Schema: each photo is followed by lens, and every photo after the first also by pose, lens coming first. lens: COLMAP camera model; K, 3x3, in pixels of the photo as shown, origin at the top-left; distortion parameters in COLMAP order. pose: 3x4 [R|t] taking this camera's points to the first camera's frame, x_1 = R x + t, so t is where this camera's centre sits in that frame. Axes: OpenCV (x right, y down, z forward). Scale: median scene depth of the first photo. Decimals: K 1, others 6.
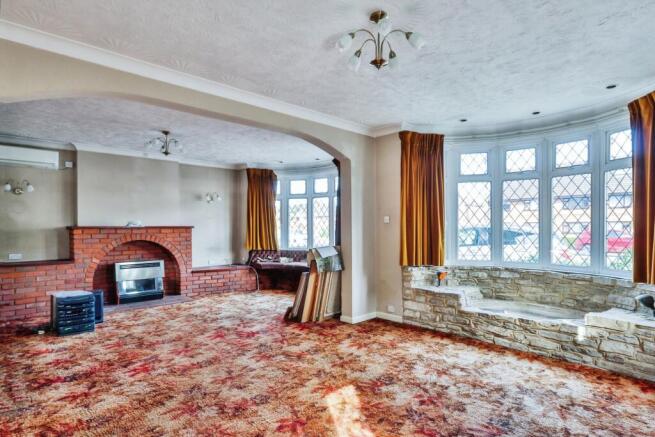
lens RADIAL K [[343.3, 0, 327.0], [0, 343.3, 230.5], [0, 0, 1]] dist [-0.001362, -0.000667]
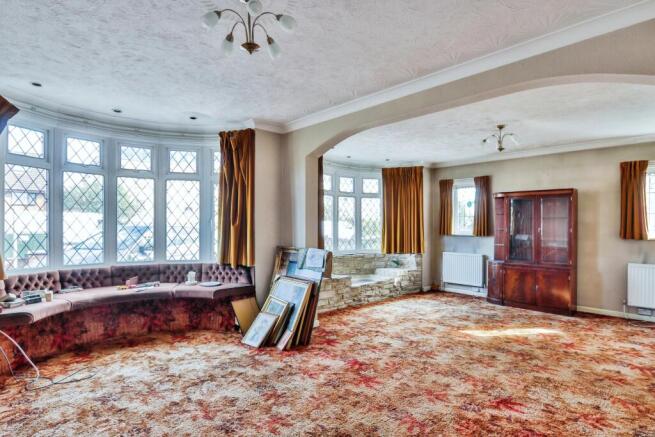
lens RADIAL K [[351.1, 0, 327.5], [0, 351.1, 218.5], [0, 0, 1]] dist [-0.036311, 0.001755]
pose [[0.040246, 0.025130, 0.998874, -0.982610], [0.004321, 0.999670, -0.025324, -0.009467], [-0.999180, 0.005336, 0.040124, 0.987384]]
